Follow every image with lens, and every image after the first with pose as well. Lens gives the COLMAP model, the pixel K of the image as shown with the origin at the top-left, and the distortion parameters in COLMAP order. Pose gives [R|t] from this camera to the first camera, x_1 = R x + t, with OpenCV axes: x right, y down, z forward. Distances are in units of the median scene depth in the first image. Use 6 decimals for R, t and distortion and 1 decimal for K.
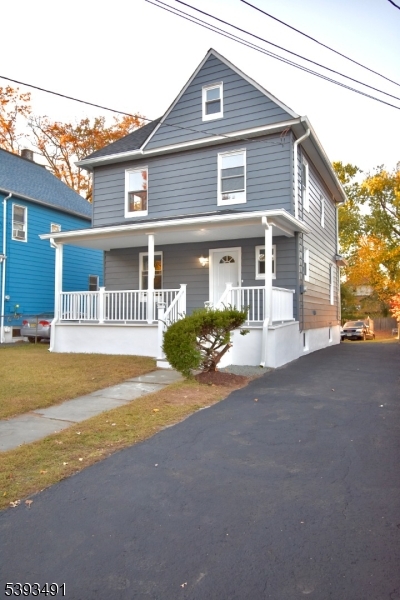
lens RADIAL K [[419.9, 0, 200.0], [0, 419.9, 300.0], [0, 0, 1]] dist [0.006796, -0.000393]
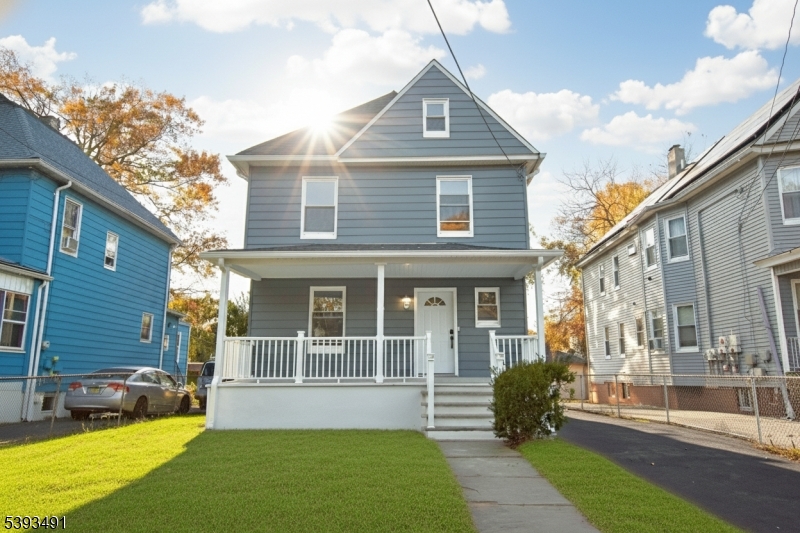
lens RADIAL K [[547.7, 0, 414.0], [0, 547.7, 264.6], [0, 0, 1]] dist [0.000121, 0.000586]
pose [[0.907422, 0.080330, 0.412472, -0.435618], [-0.010671, 0.985647, -0.168482, 0.012085], [-0.420086, 0.148483, 0.895255, 0.062327]]
